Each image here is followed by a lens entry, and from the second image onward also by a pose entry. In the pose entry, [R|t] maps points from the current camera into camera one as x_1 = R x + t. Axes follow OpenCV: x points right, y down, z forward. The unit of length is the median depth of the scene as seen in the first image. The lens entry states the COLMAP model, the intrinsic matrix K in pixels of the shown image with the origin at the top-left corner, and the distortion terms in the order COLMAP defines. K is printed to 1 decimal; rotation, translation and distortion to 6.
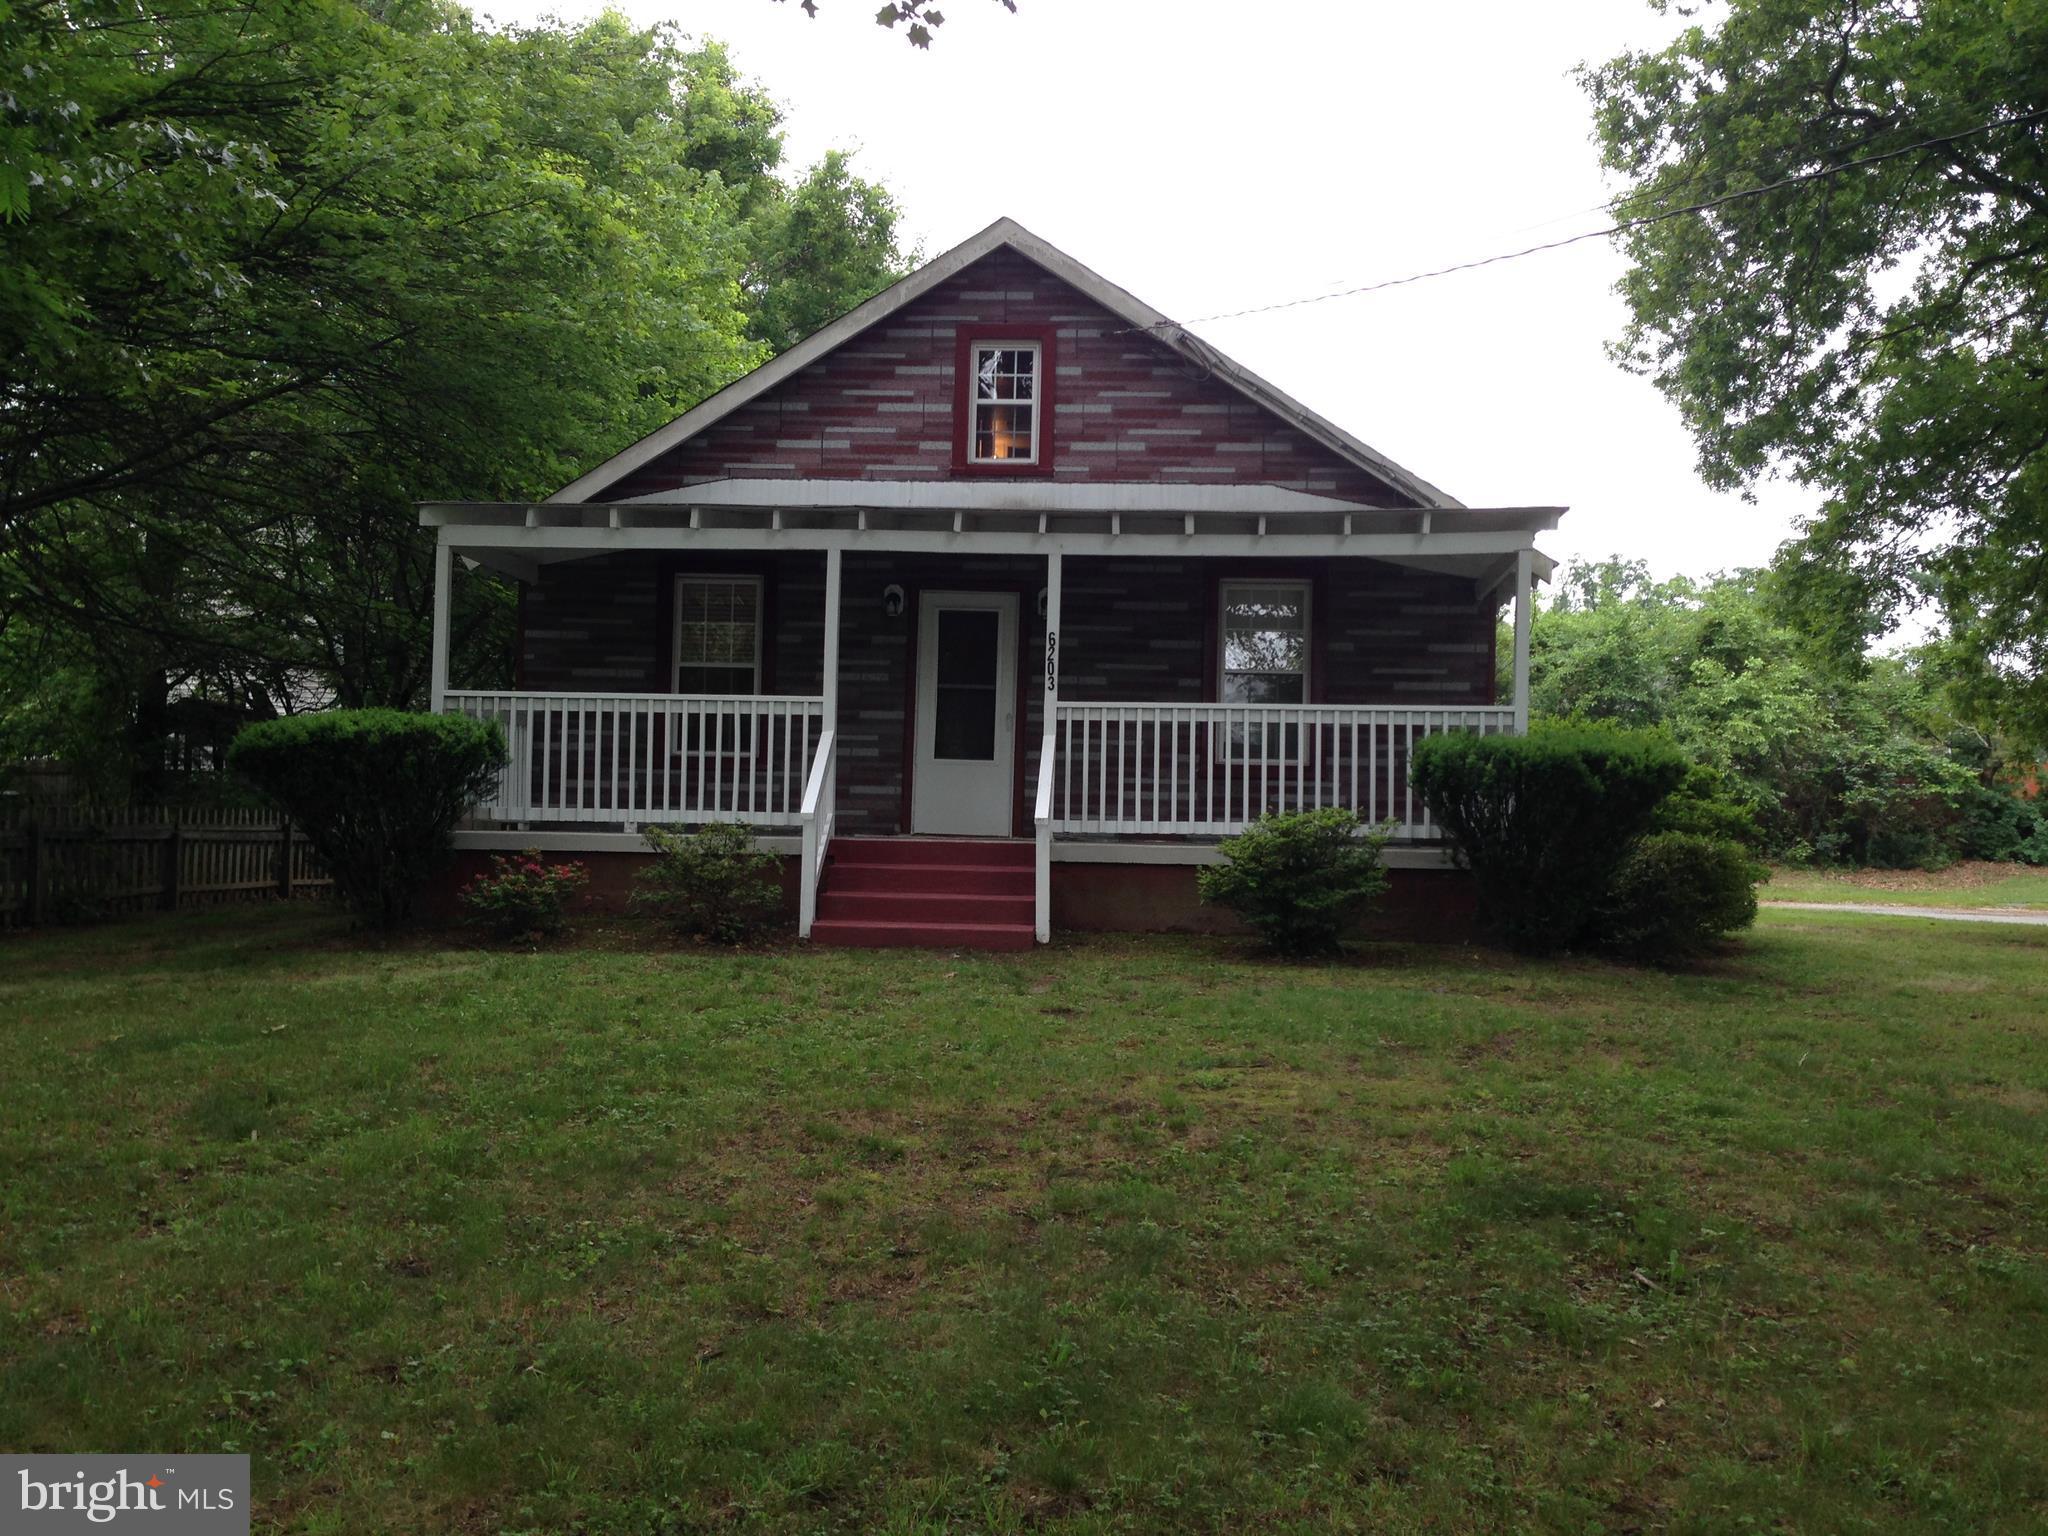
lens RADIAL K [[1318.6, 0, 1024.0], [0, 1318.6, 768.0], [0, 0, 1]] dist [0.002930, 0.000509]
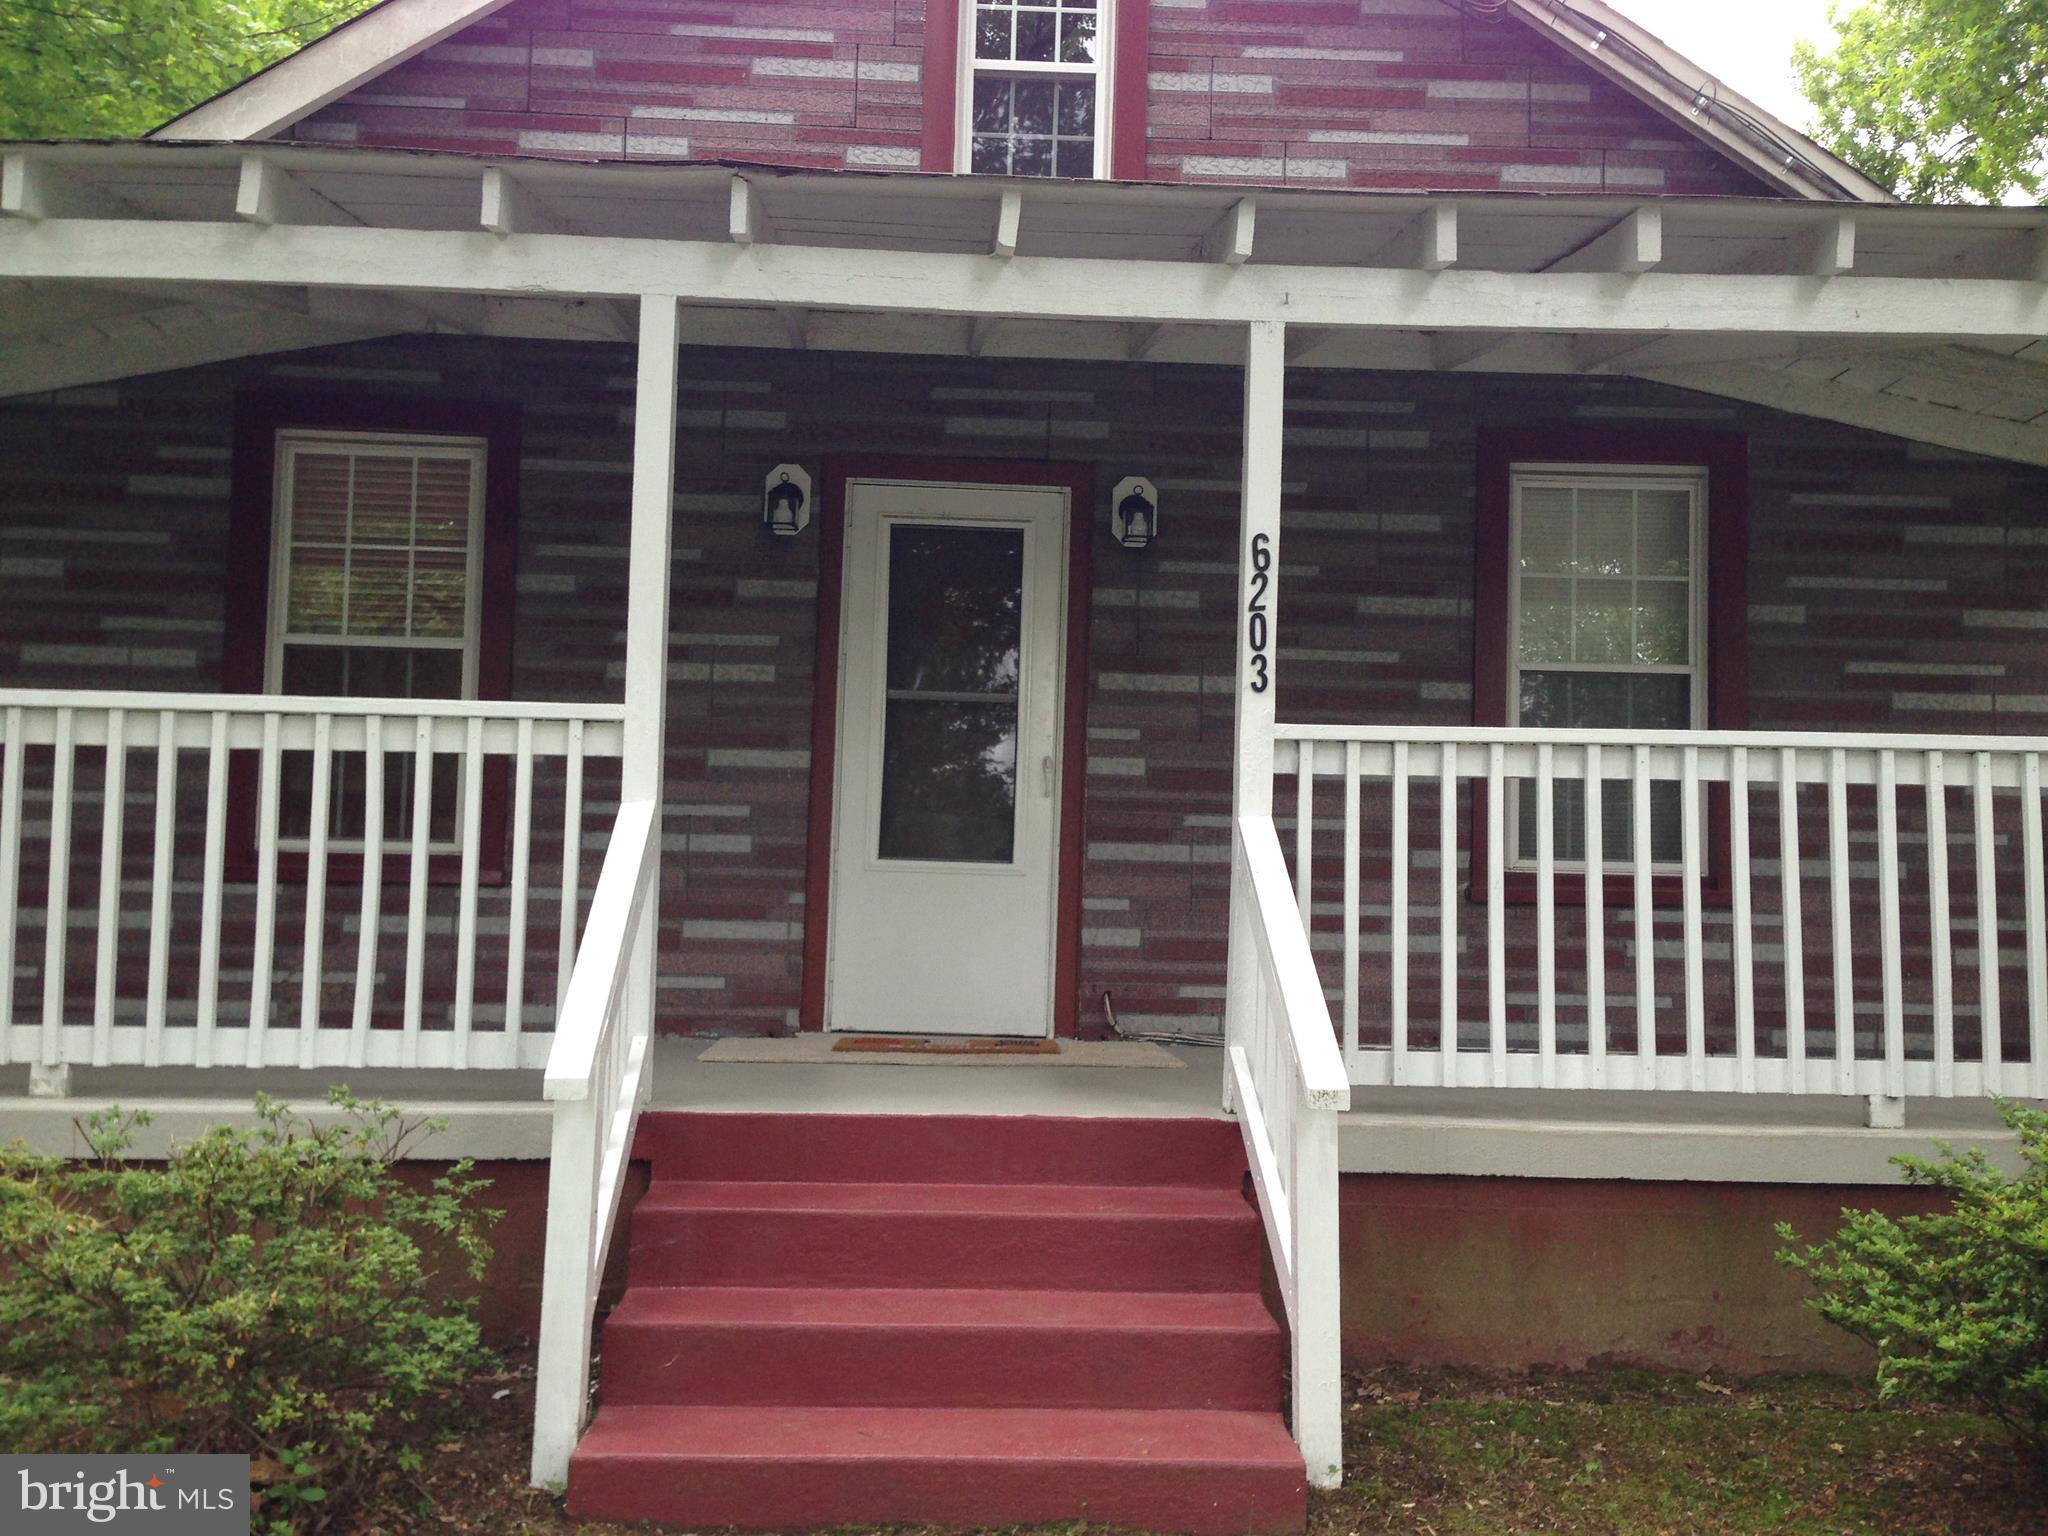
lens RADIAL K [[1853.7, 0, 1020.2], [0, 1853.7, 754.7], [0, 0, 1]] dist [0.116223, -0.166961]
pose [[0.998136, 0.006136, 0.060722, -0.059005], [-0.003446, 0.999012, -0.044305, -0.014492], [-0.060934, 0.044014, 0.997171, 0.380725]]
